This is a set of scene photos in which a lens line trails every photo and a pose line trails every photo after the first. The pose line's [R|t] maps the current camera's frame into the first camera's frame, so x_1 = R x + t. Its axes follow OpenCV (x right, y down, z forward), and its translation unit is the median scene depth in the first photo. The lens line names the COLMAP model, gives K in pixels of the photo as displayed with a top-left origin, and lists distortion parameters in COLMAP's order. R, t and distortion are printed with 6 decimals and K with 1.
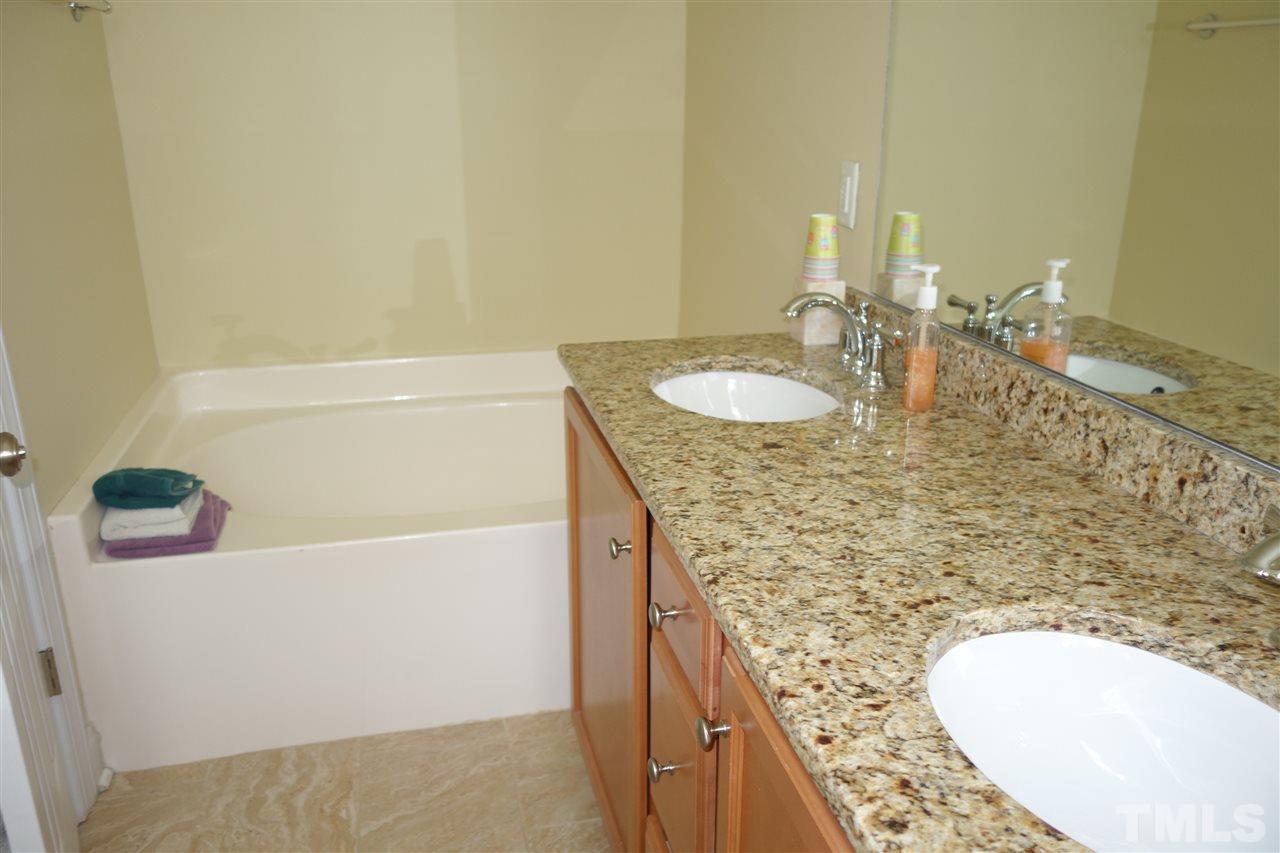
lens RADIAL K [[1007.4, 0, 640.0], [0, 1007.4, 426.5], [0, 0, 1]] dist [0.004575, -0.007438]
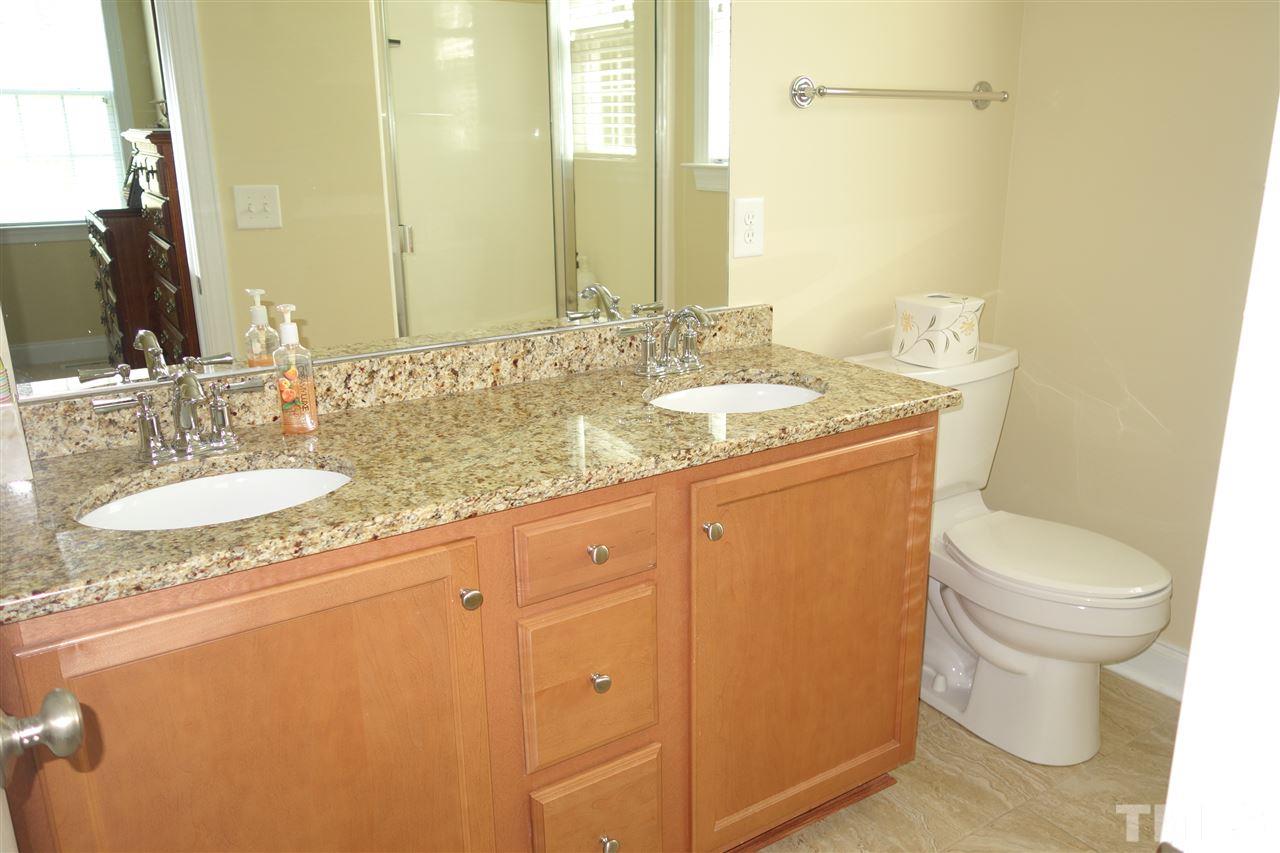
lens RADIAL K [[1007.4, 0, 640.0], [0, 1007.4, 426.5], [0, 0, 1]] dist [0.004575, -0.007438]
pose [[-0.335757, -0.266876, 0.903352, -1.048562], [0.312861, 0.872984, 0.374188, -0.393554], [-0.888474, 0.408259, -0.209615, 1.079103]]
